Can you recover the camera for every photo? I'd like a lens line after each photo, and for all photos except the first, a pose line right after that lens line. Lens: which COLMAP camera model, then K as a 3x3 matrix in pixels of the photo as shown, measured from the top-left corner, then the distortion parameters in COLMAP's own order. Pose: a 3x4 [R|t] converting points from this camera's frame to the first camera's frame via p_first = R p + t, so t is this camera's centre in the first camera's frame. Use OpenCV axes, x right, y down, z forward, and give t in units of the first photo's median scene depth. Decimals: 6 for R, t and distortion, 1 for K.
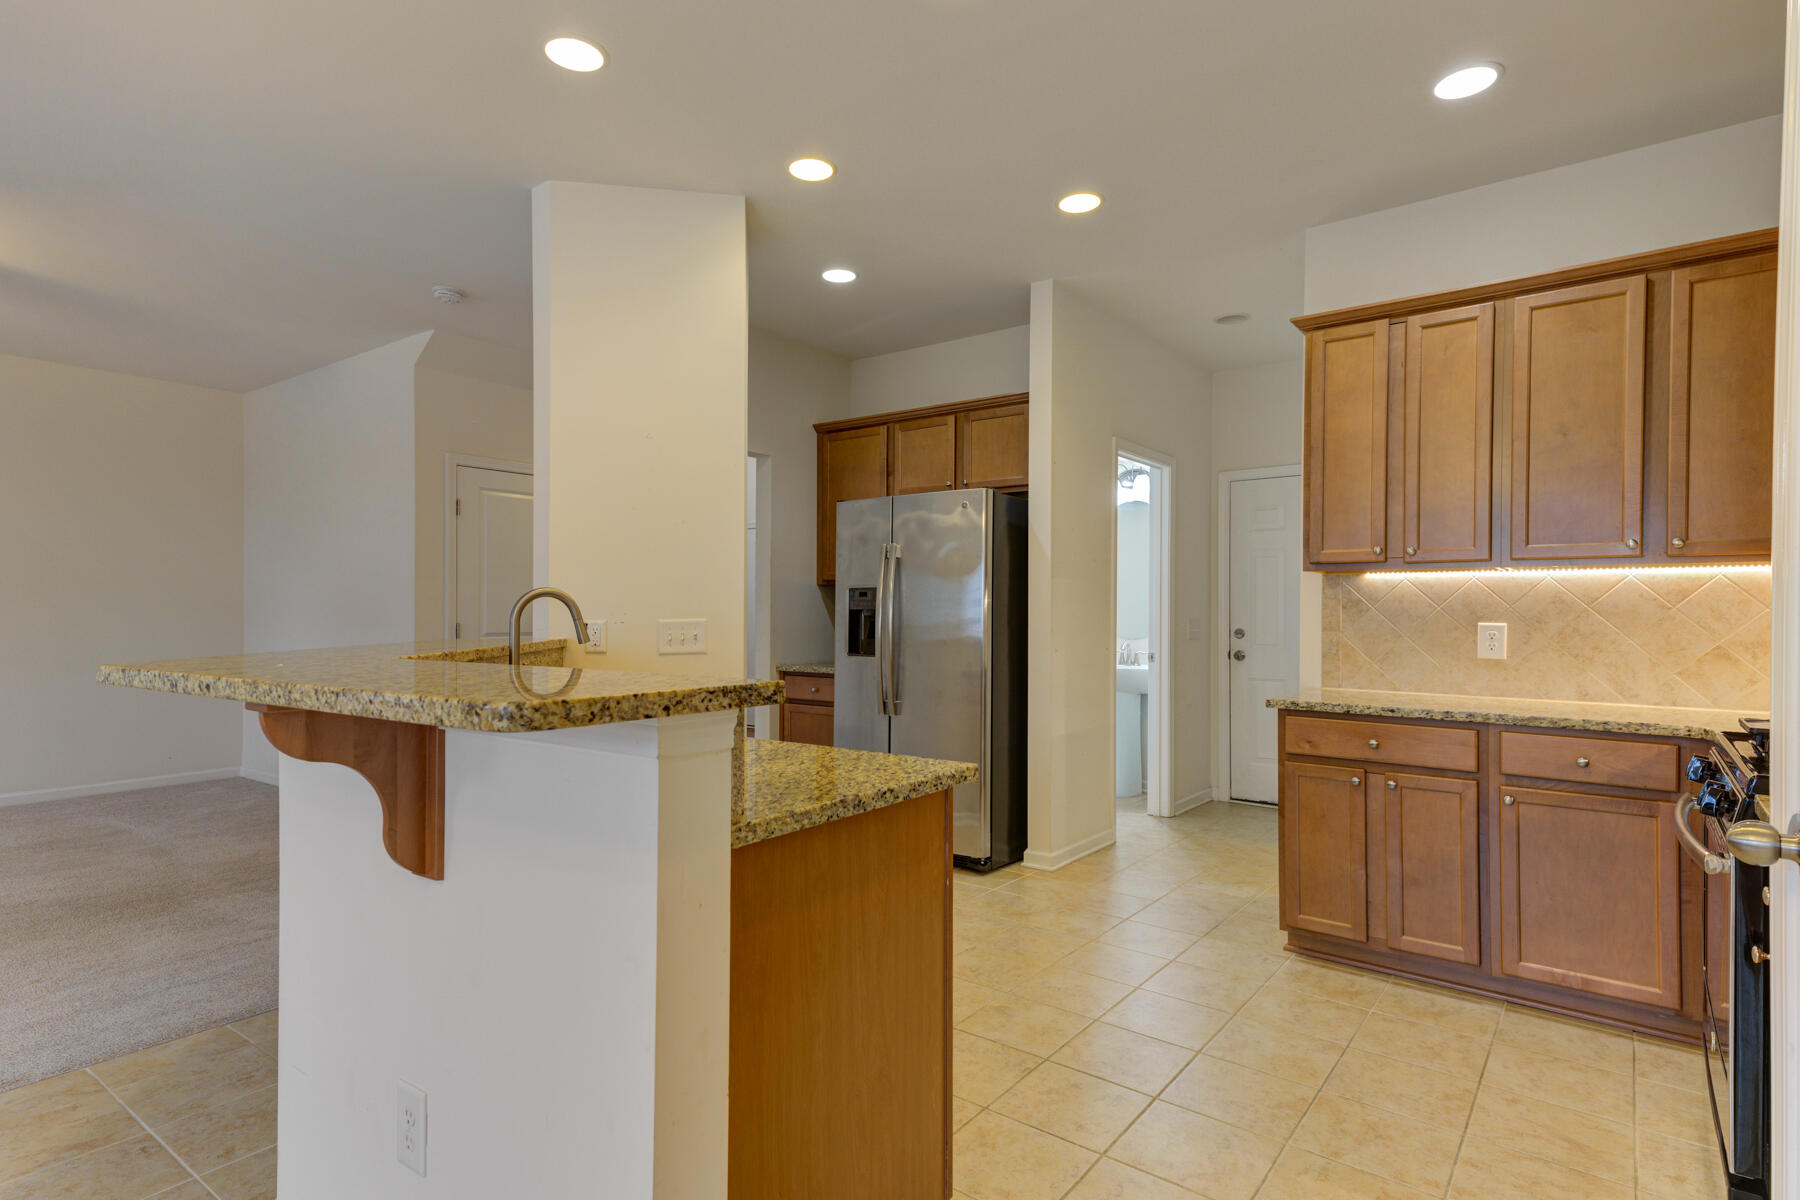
lens RADIAL K [[924.3, 0, 905.9], [0, 924.3, 610.8], [0, 0, 1]] dist [0.062364, -0.015345]
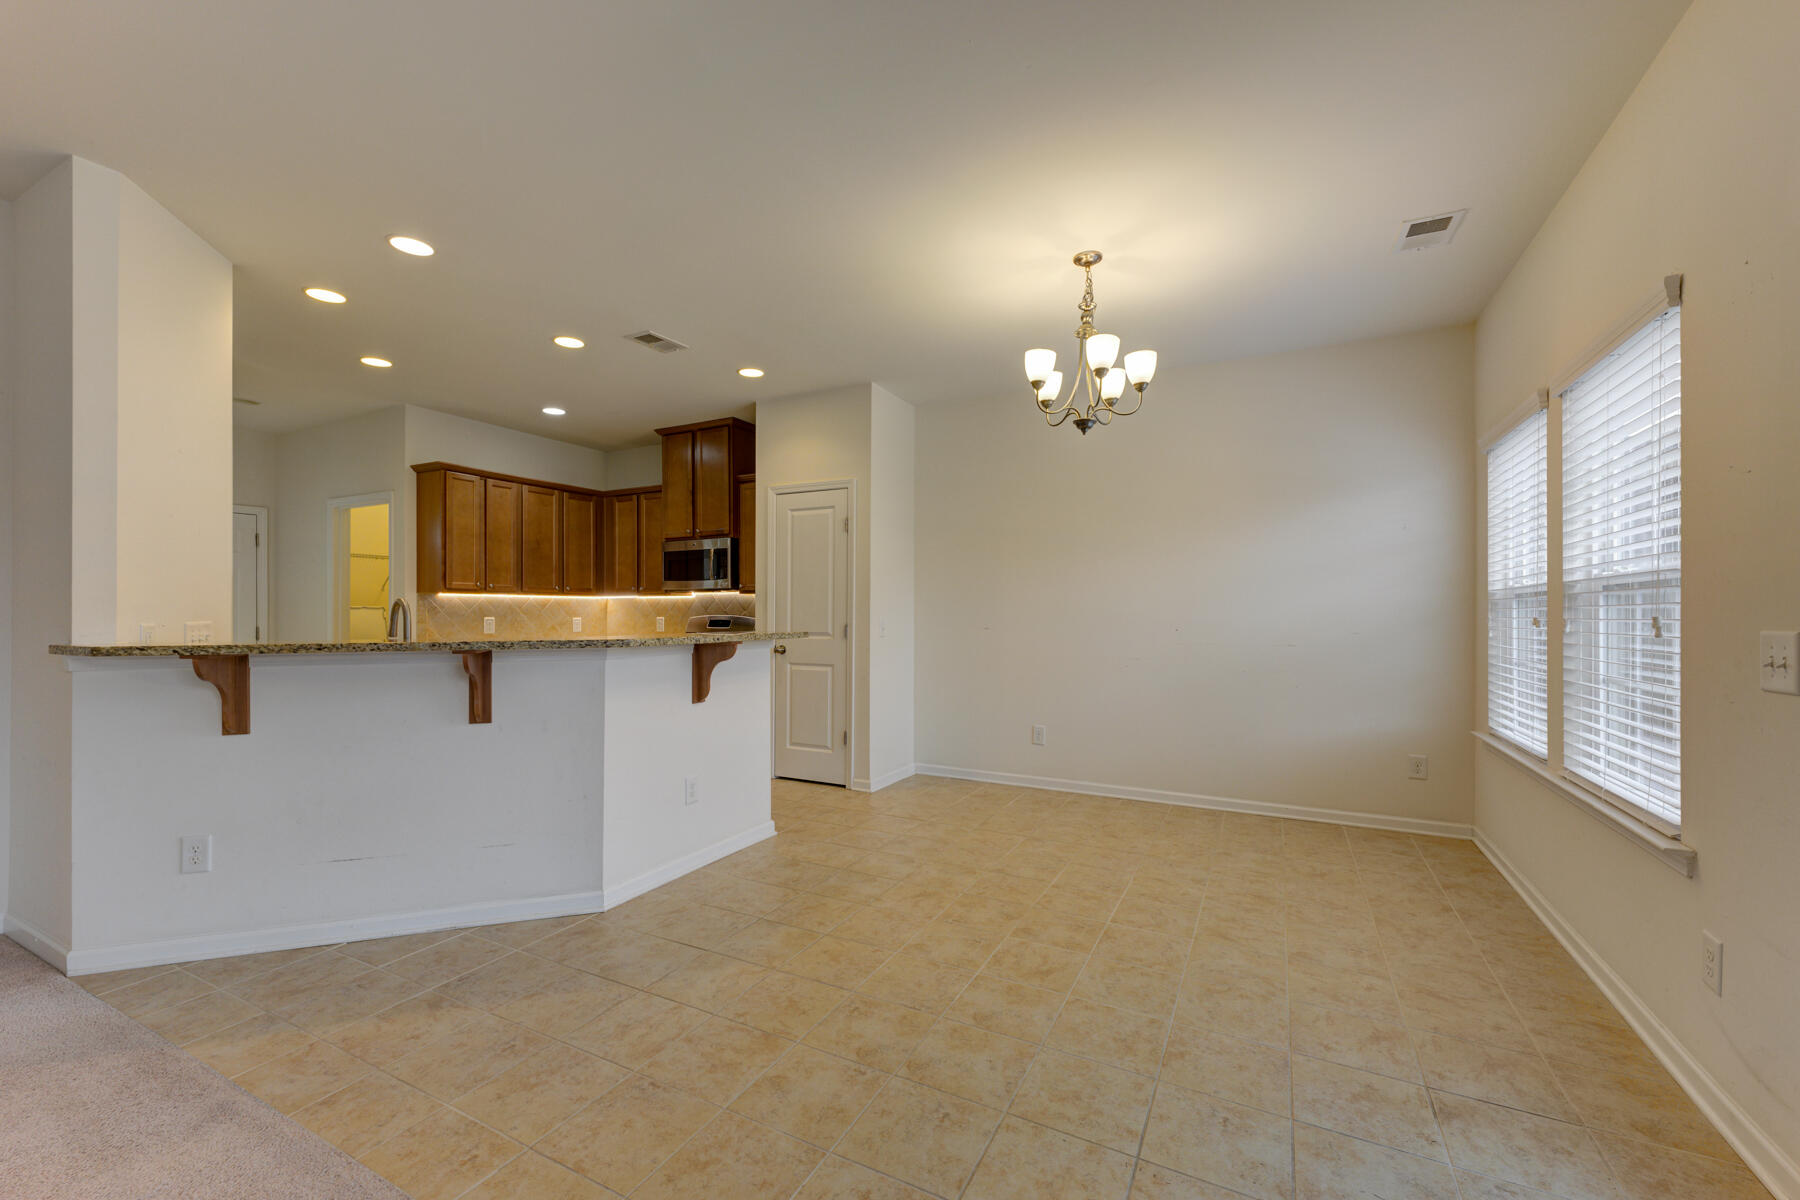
lens RADIAL K [[734.9, 0, 891.4], [0, 734.9, 613.0], [0, 0, 1]] dist [0.009227, -0.000412]
pose [[-0.162300, -0.003342, 0.986736, -1.382942], [-0.000111, 0.999994, 0.003368, -0.004055], [-0.986741, 0.000437, -0.162300, 0.370363]]
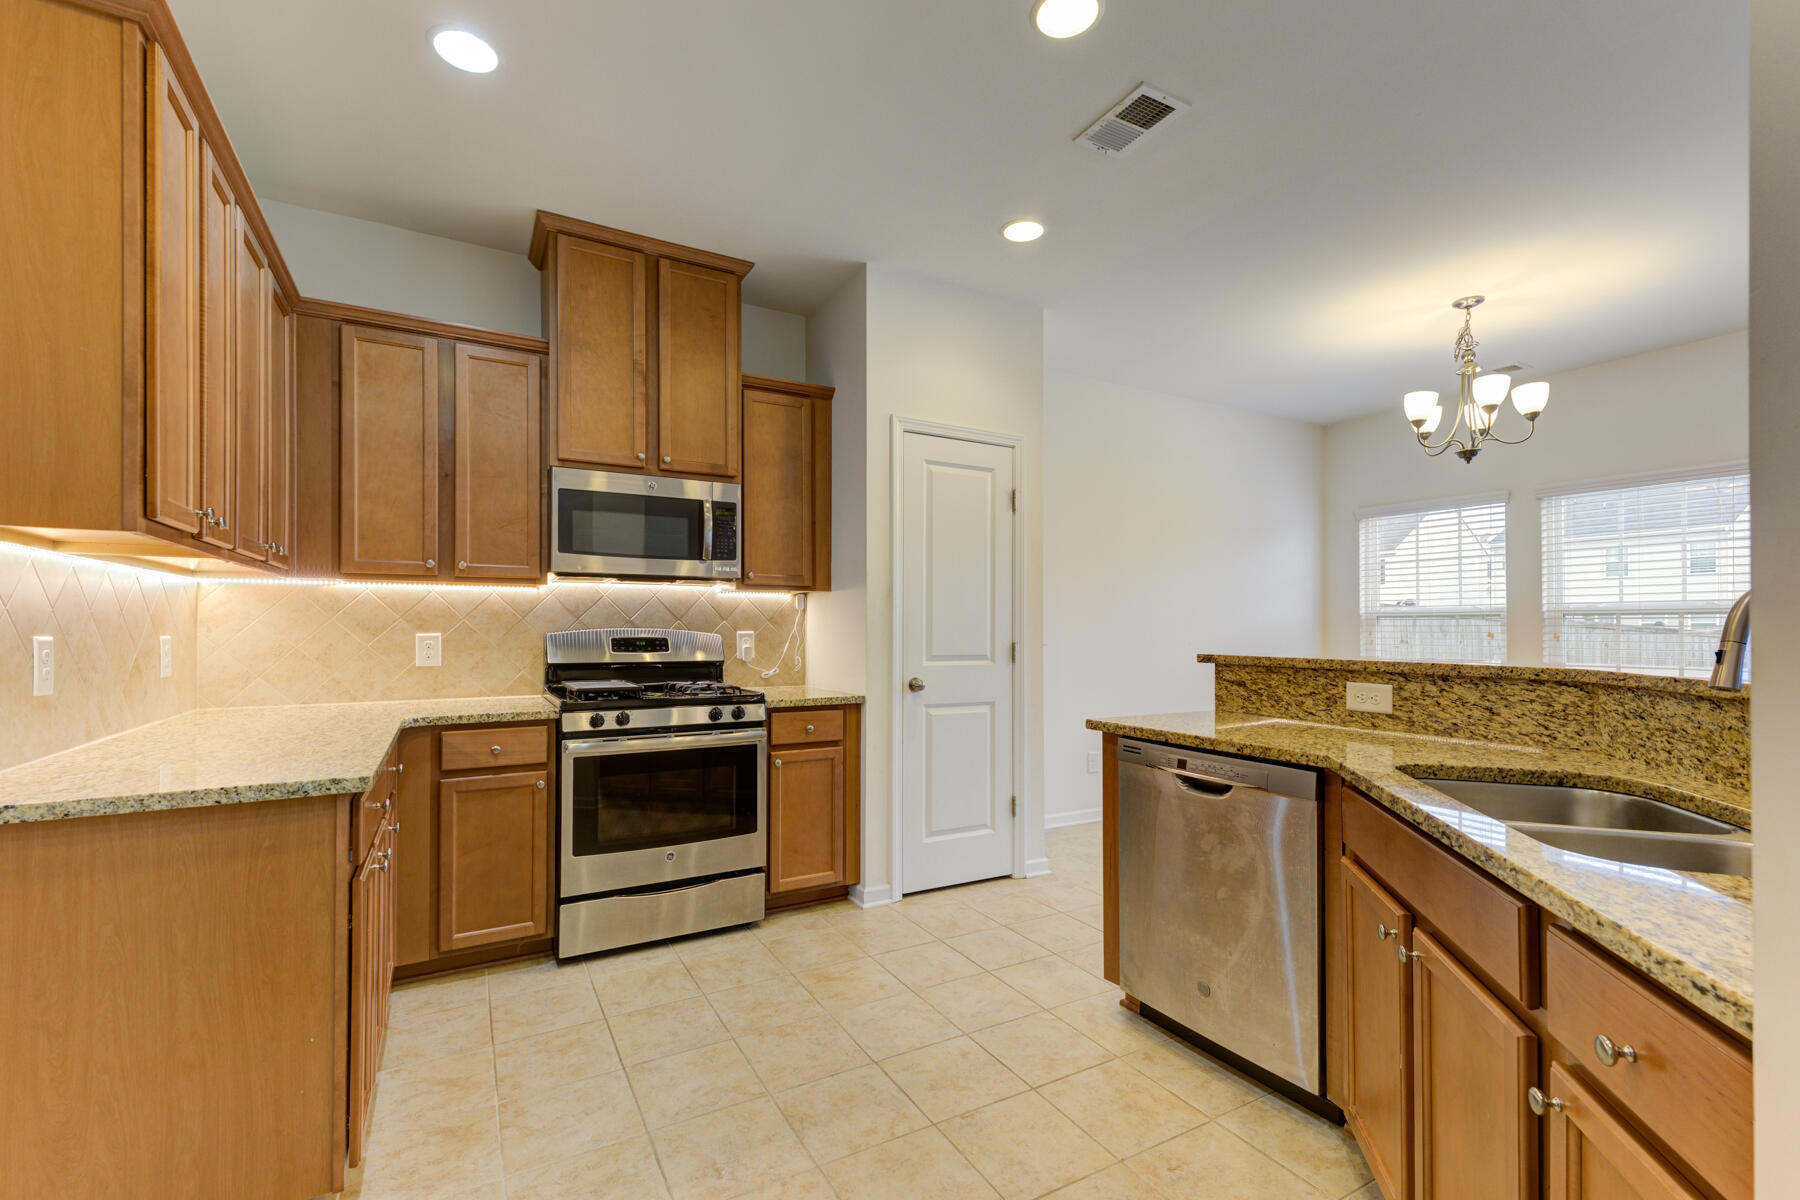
lens RADIAL K [[762.3, 0, 896.8], [0, 762.3, 622.2], [0, 0, 1]] dist [0.011975, -0.000801]
pose [[-0.917405, -0.005100, 0.397922, -0.084780], [-0.007968, 0.999953, -0.005555, 0.003034], [-0.397875, -0.008267, -0.917402, 1.343837]]
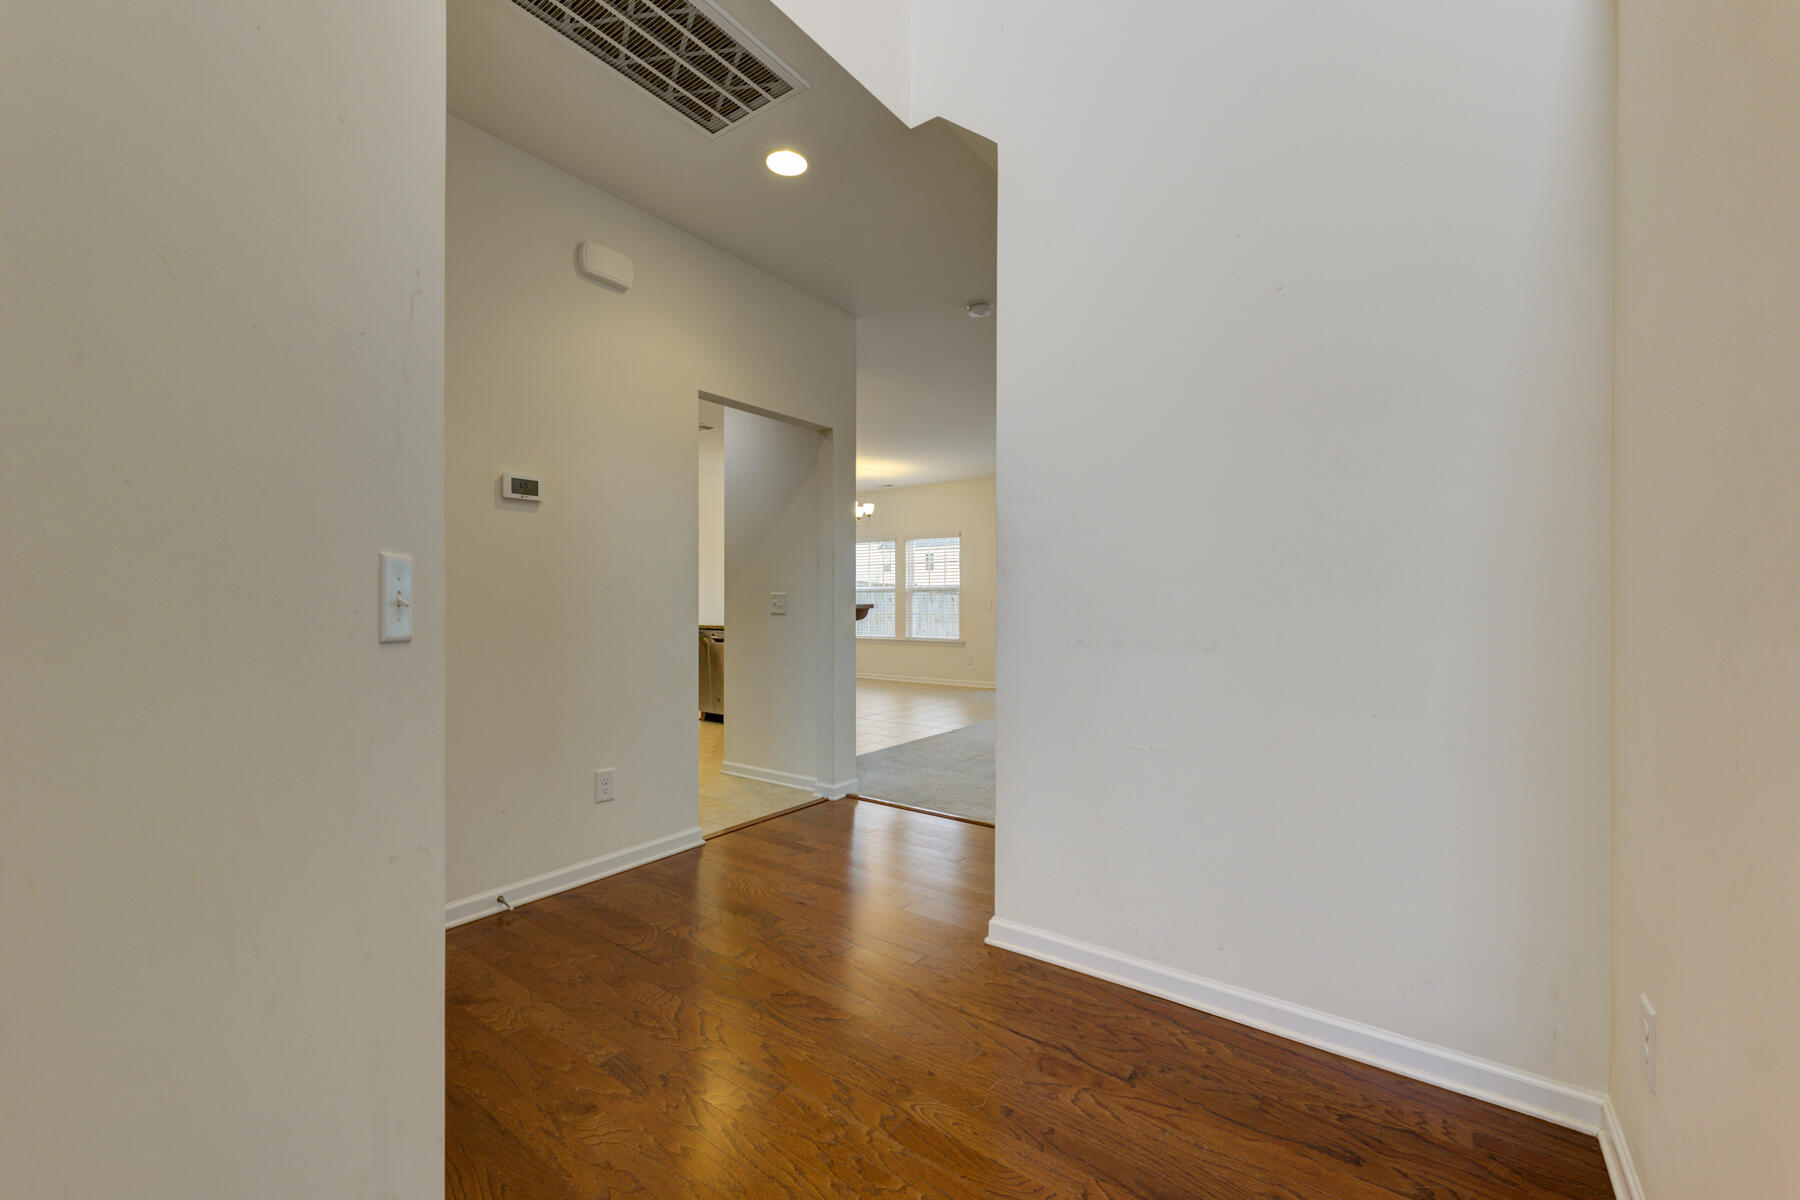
lens RADIAL K [[723.4, 0, 894.8], [0, 723.4, 611.0], [0, 0, 1]] dist [0.009221, -0.000121]
pose [[-0.999825, -0.006681, -0.017467, -0.540706], [-0.006911, 0.999890, 0.013110, 0.021940], [0.017377, 0.013229, -0.999761, 2.743664]]
